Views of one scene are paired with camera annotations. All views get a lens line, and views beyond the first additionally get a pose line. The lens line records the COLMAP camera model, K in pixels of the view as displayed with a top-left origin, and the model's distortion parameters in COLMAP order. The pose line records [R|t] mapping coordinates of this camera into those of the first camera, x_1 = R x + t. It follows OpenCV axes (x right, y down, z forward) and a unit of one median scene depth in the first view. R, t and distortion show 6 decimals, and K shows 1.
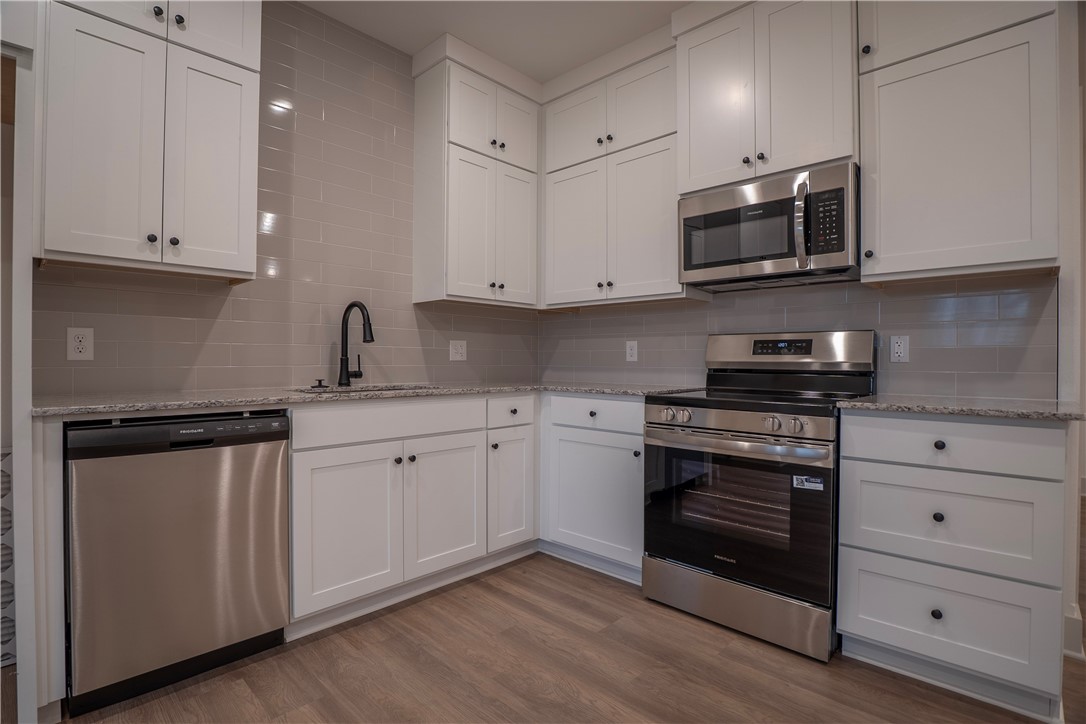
lens RADIAL K [[526.2, 0, 539.2], [0, 526.2, 360.8], [0, 0, 1]] dist [-0.038403, 0.006814]
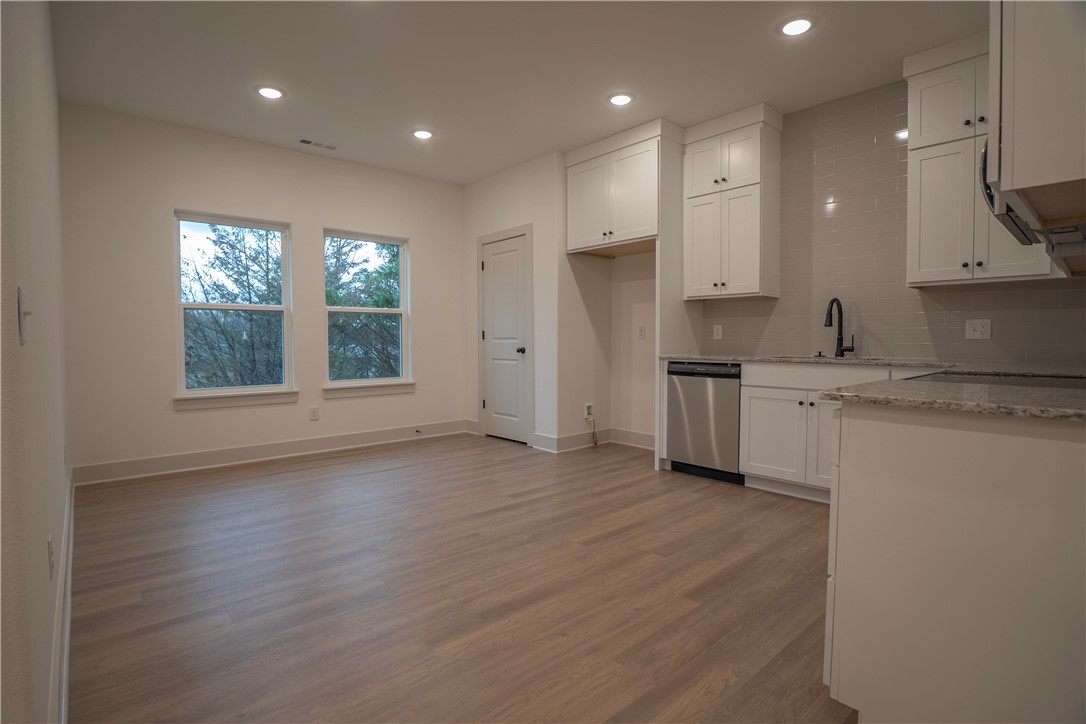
lens RADIAL K [[526.2, 0, 549.1], [0, 526.2, 356.6], [0, 0, 1]] dist [-0.038403, 0.006814]
pose [[-0.063958, 0.026778, -0.997593, 1.518995], [-0.002601, 0.999632, 0.026999, 0.014905], [0.997949, 0.004322, -0.063864, 0.406644]]
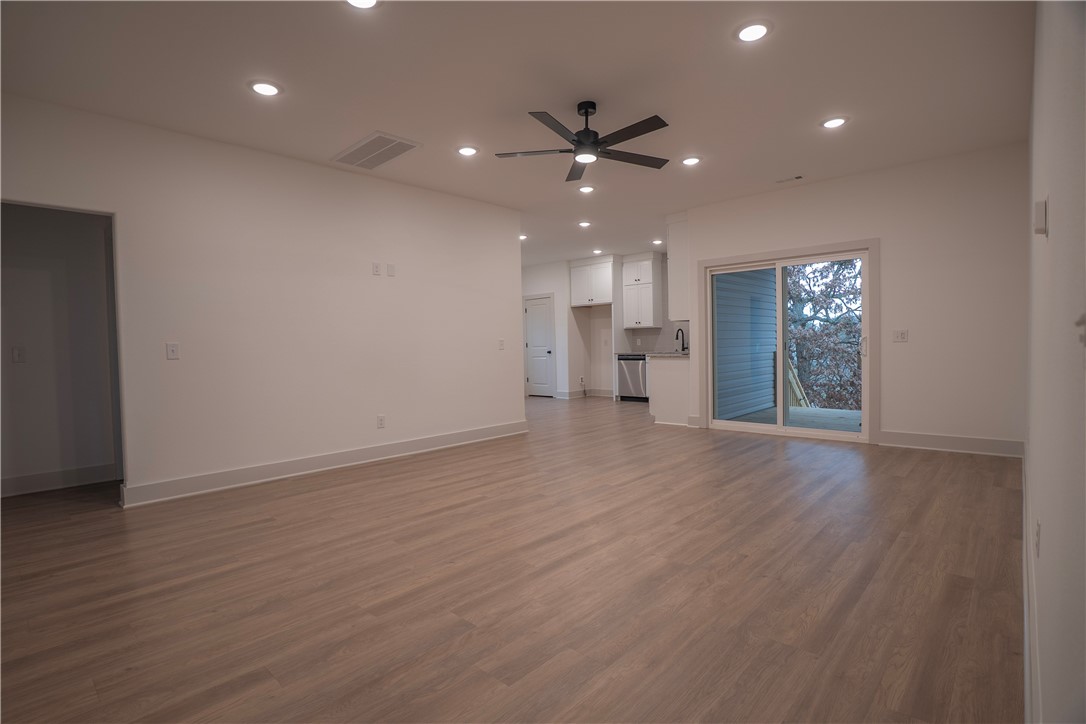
lens RADIAL K [[526.2, 0, 541.5], [0, 526.2, 360.0], [0, 0, 1]] dist [-0.038403, 0.006814]
pose [[0.014824, 0.022630, -0.999634, 4.622020], [0.019419, 0.999549, 0.022916, 0.008755], [0.999702, -0.019751, 0.014378, -0.090724]]
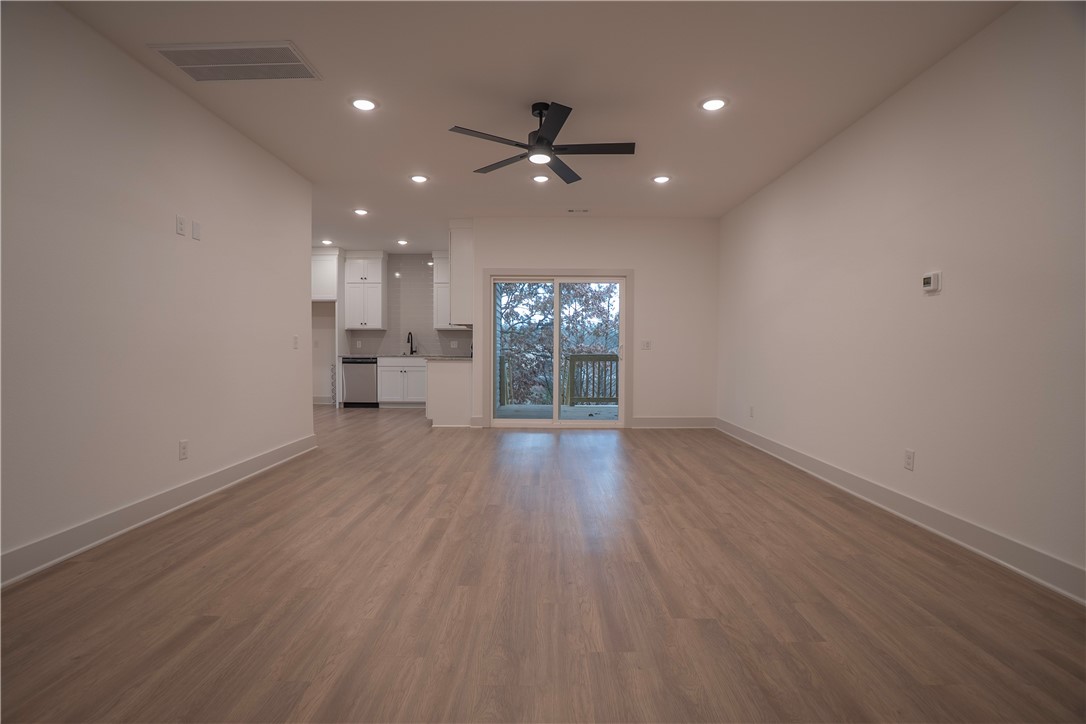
lens RADIAL K [[526.2, 0, 538.6], [0, 526.2, 356.9], [0, 0, 1]] dist [-0.038403, 0.006814]
pose [[0.689199, 0.011141, -0.724486, 4.069000], [-0.002384, 0.999911, 0.013109, 0.019255], [0.724568, -0.007307, 0.689165, -1.264056]]
